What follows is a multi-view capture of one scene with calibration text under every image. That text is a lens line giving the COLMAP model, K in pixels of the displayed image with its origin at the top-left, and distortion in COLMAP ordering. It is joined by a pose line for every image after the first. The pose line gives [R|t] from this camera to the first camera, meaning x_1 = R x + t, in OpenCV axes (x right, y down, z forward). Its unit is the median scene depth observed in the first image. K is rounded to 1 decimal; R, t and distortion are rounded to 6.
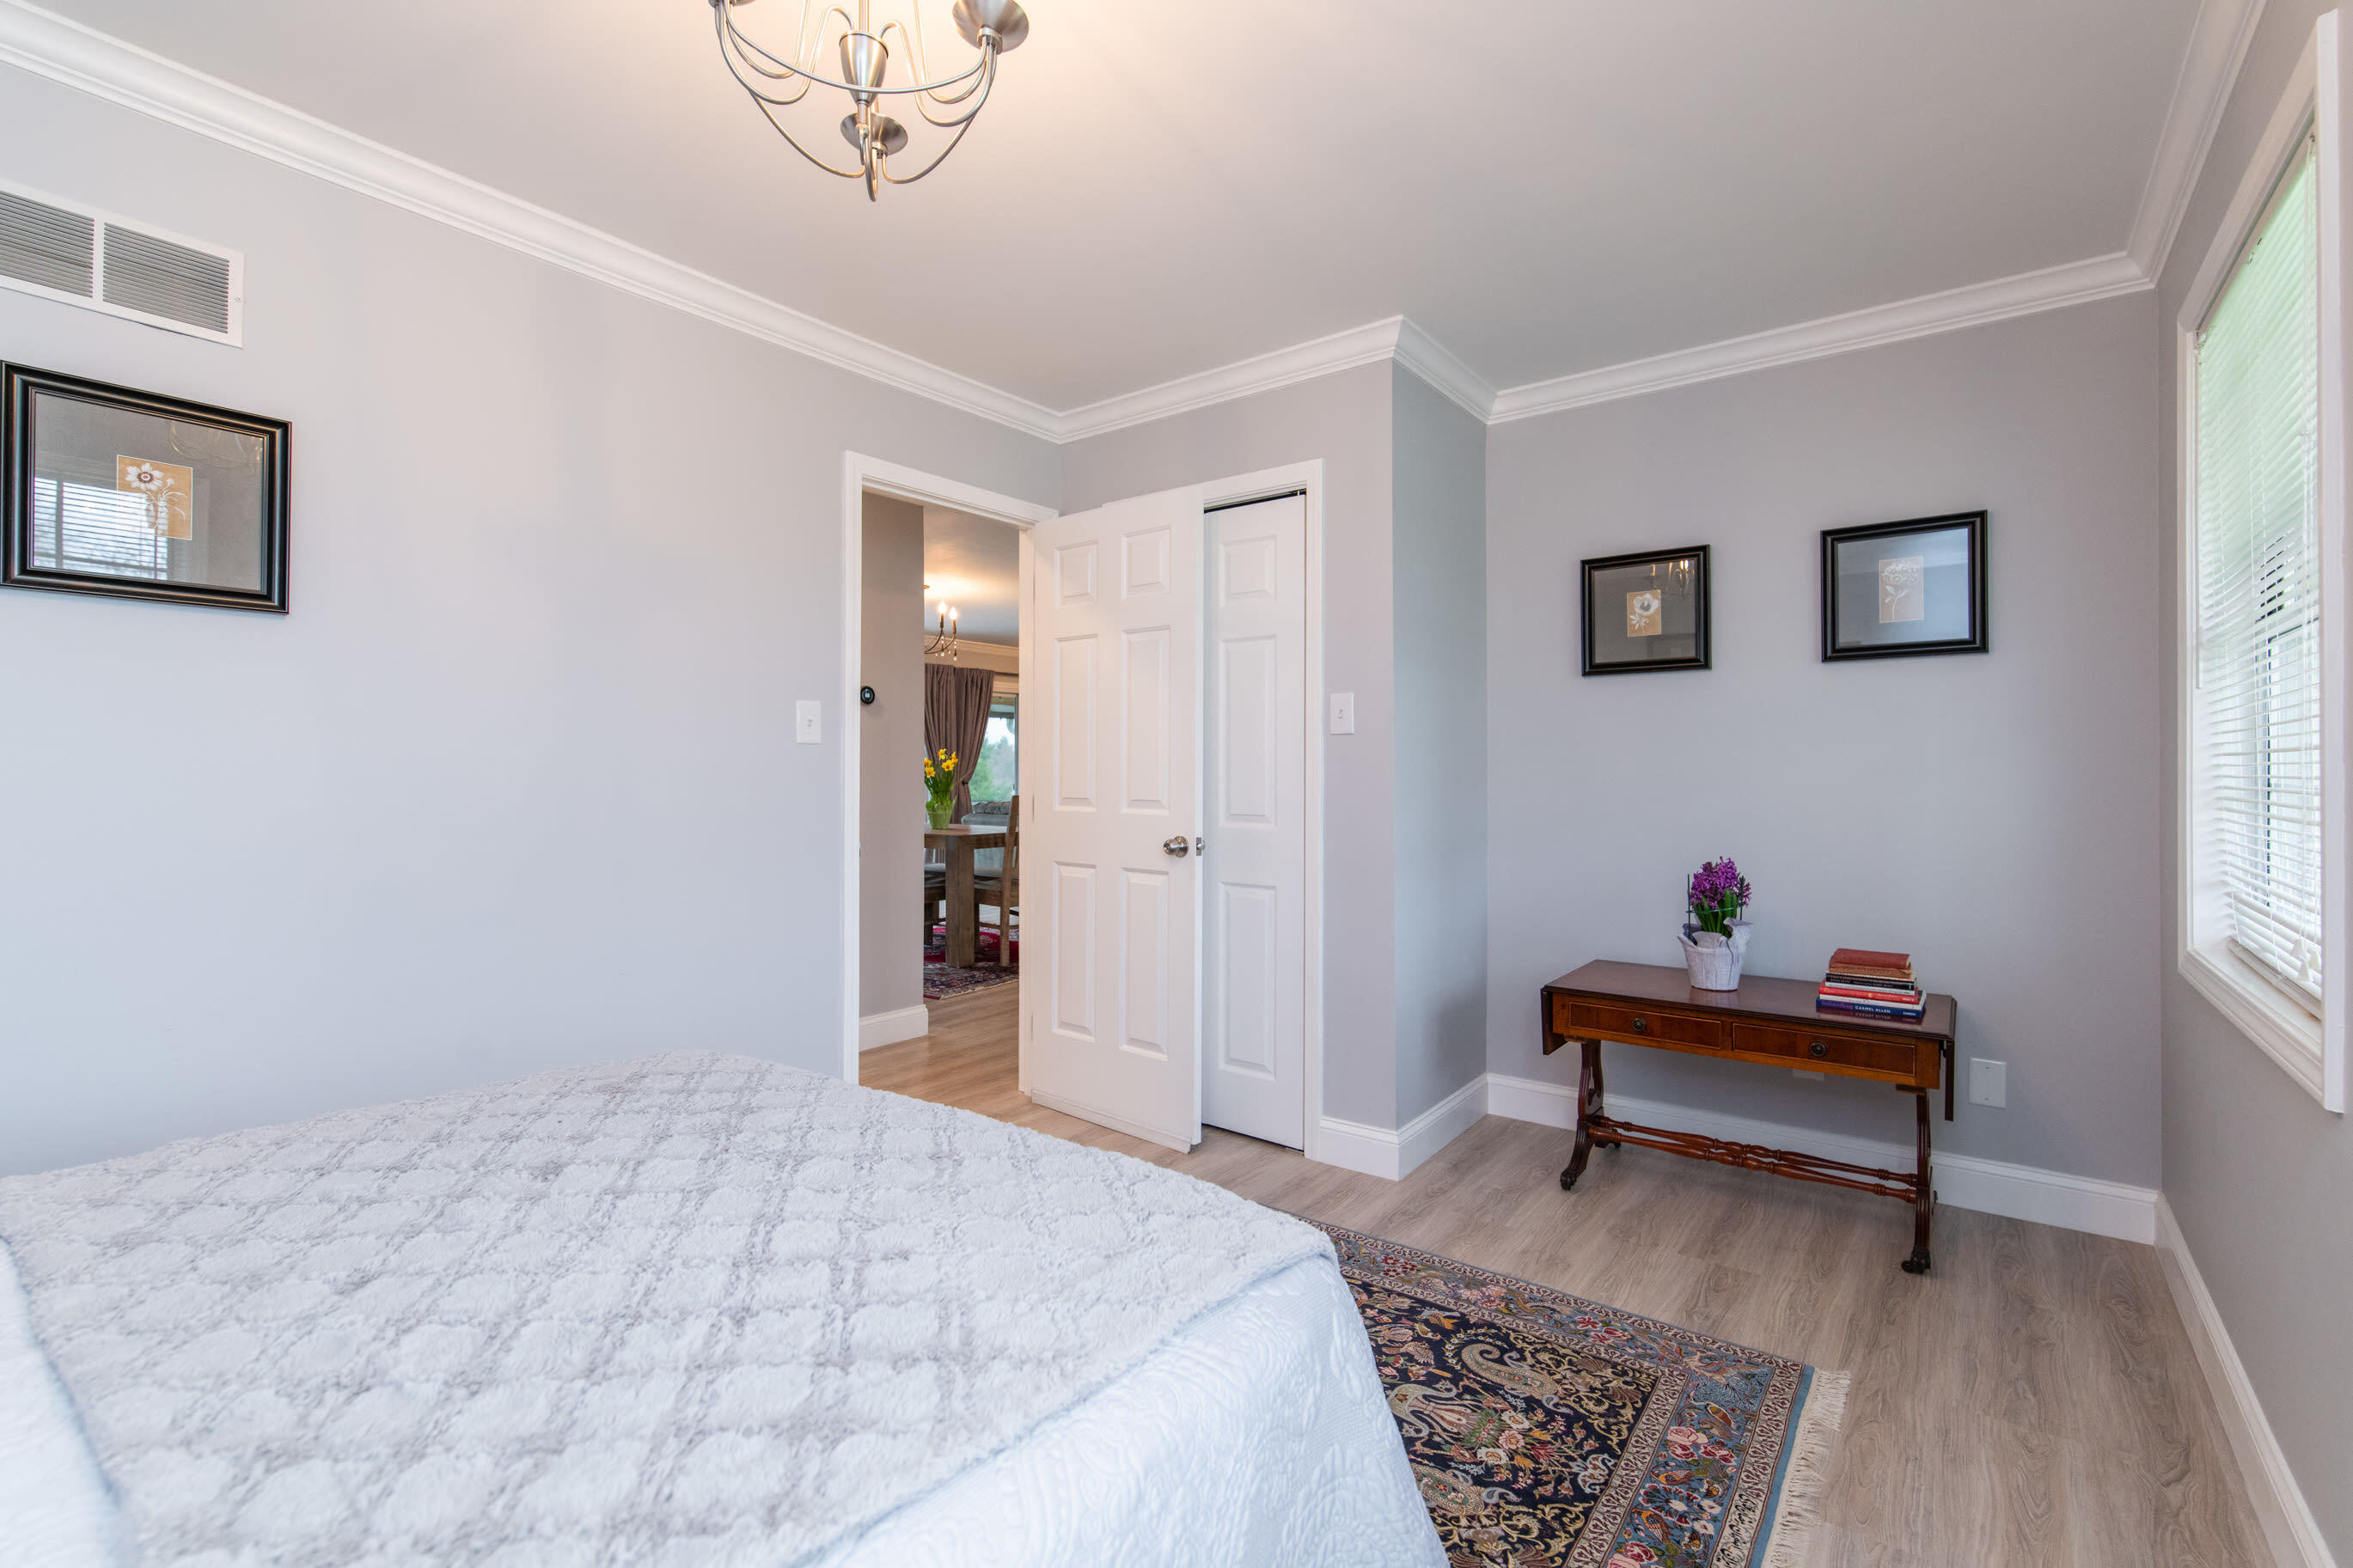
lens RADIAL K [[1042.1, 0, 1172.9], [0, 1042.1, 757.5], [0, 0, 1]] dist [0.012426, 0.000190]
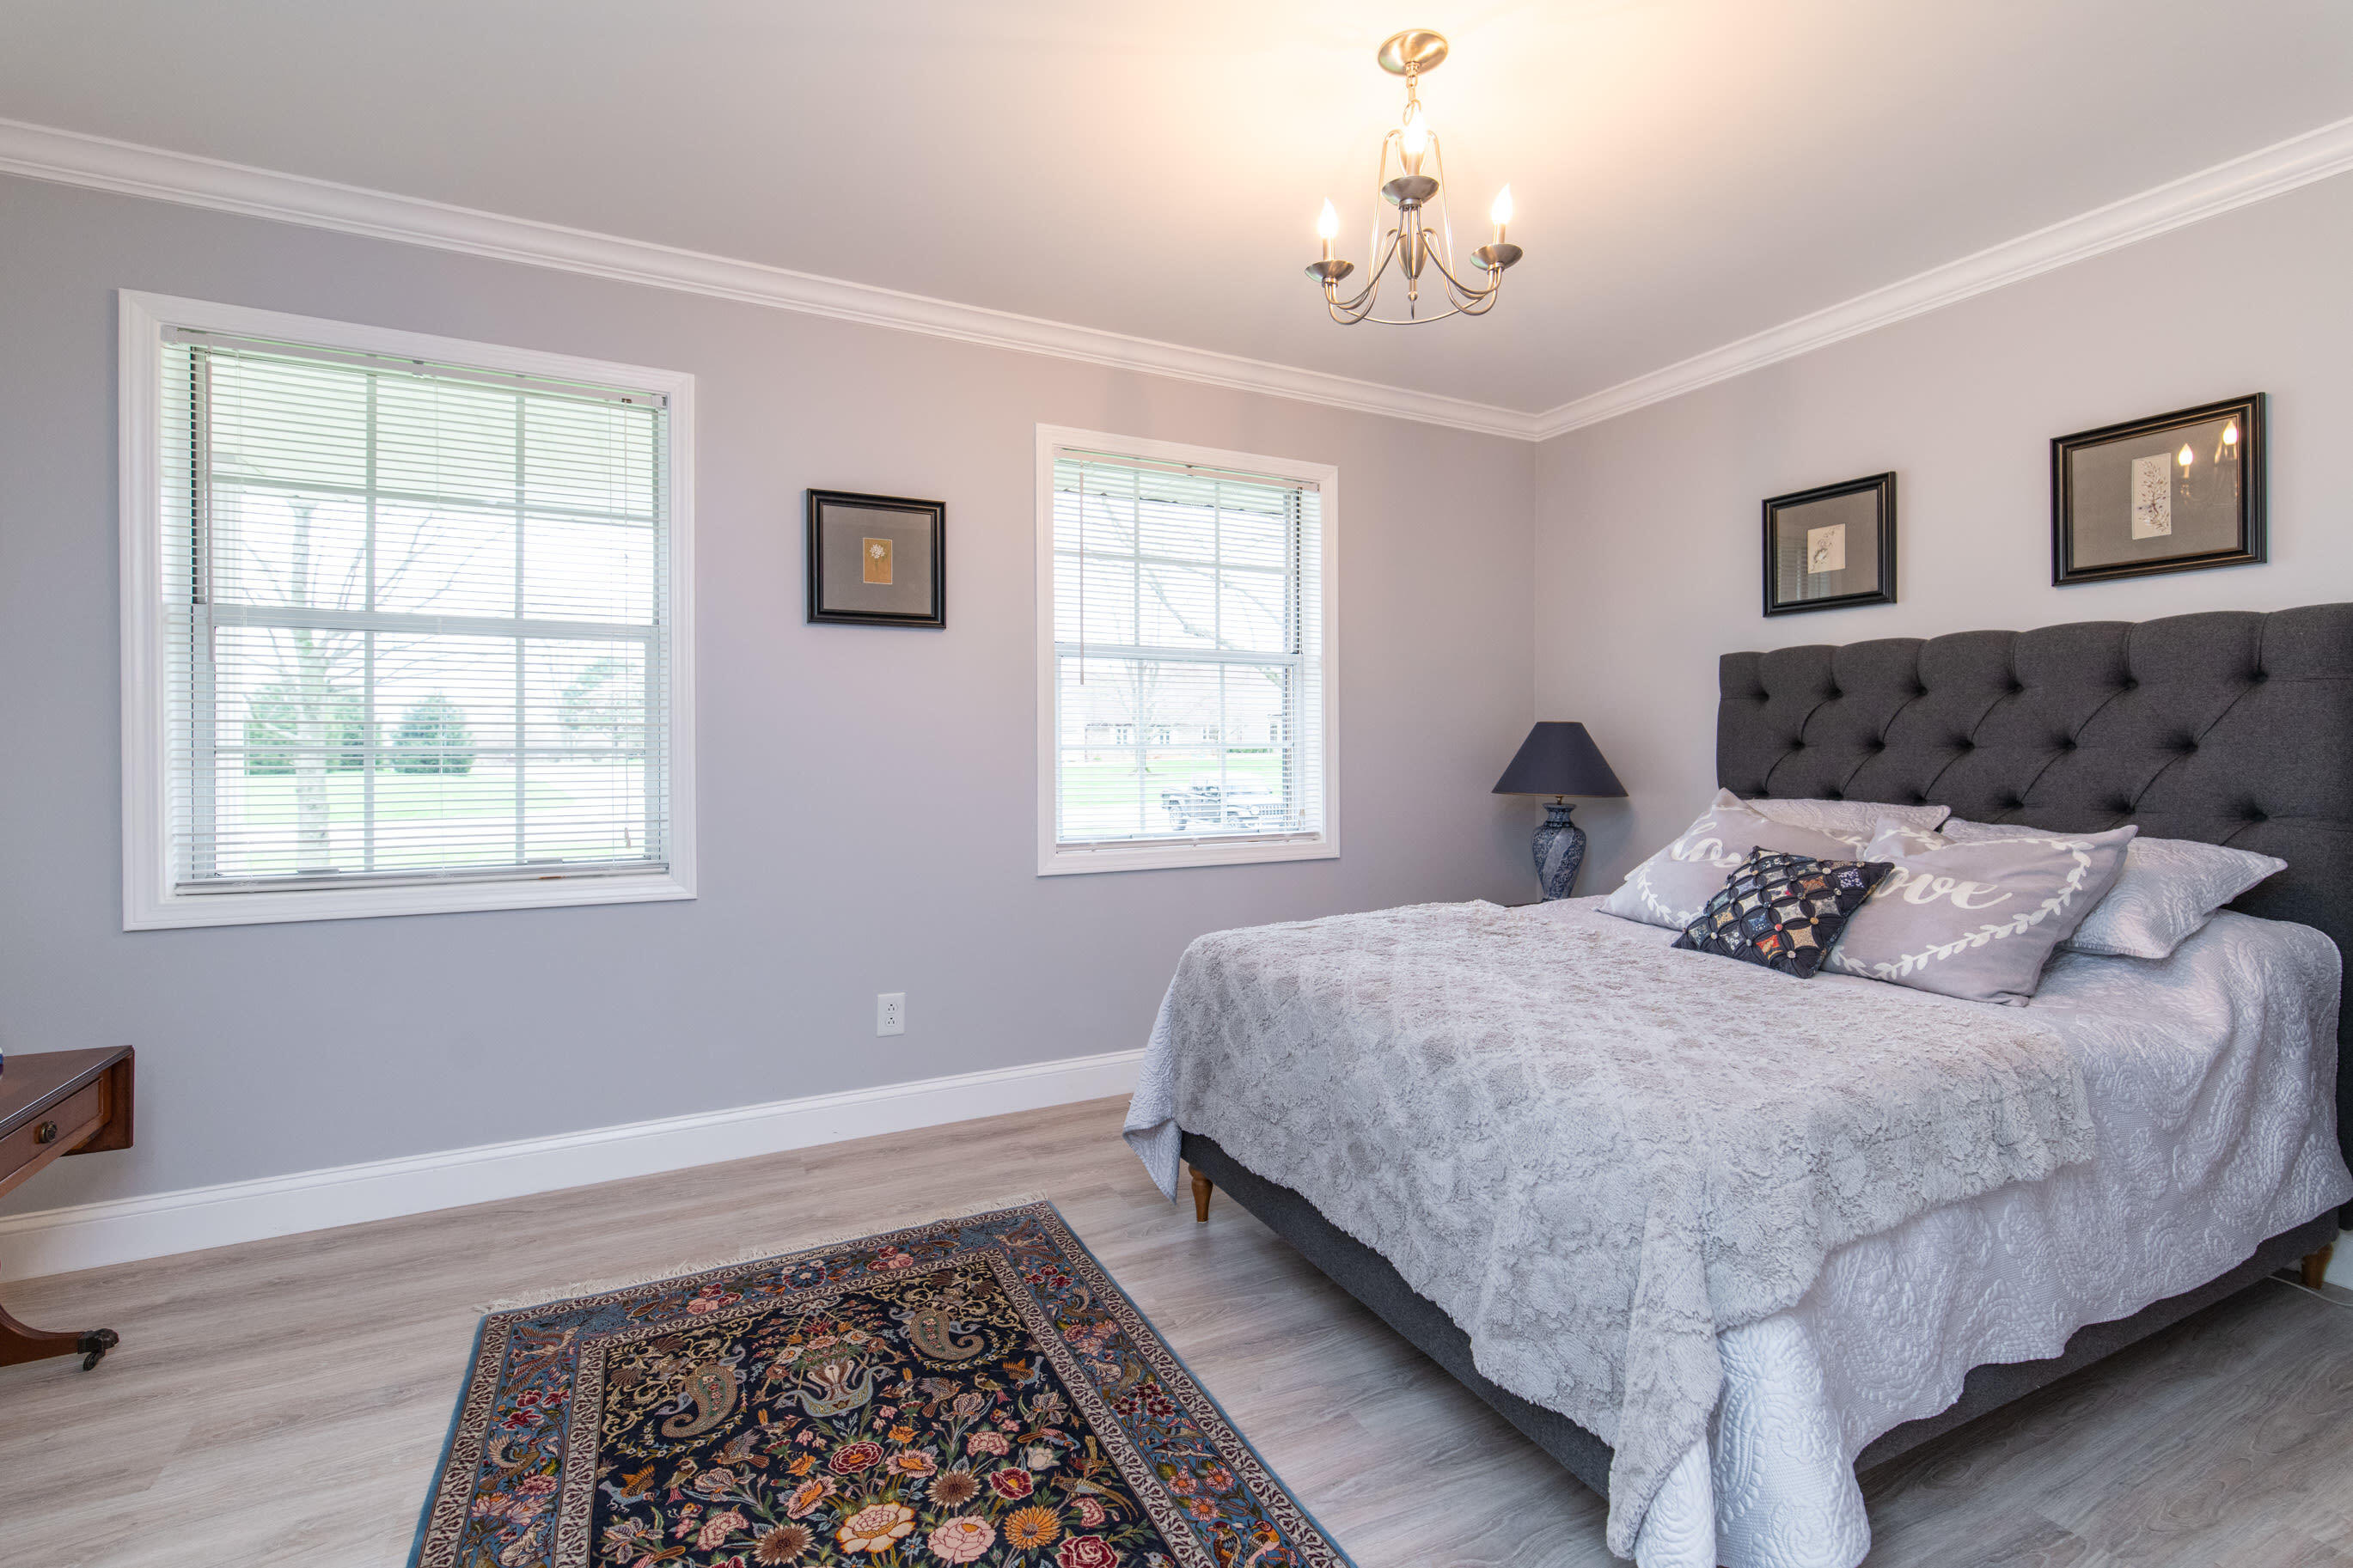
lens RADIAL K [[1028.1, 0, 1182.8], [0, 1028.1, 775.8], [0, 0, 1]] dist [0.008541, 0.000082]
pose [[-0.900327, -0.018106, 0.434838, -0.422470], [-0.010318, 0.999741, 0.020265, 0.038466], [-0.435092, 0.013759, -0.900281, 1.632224]]
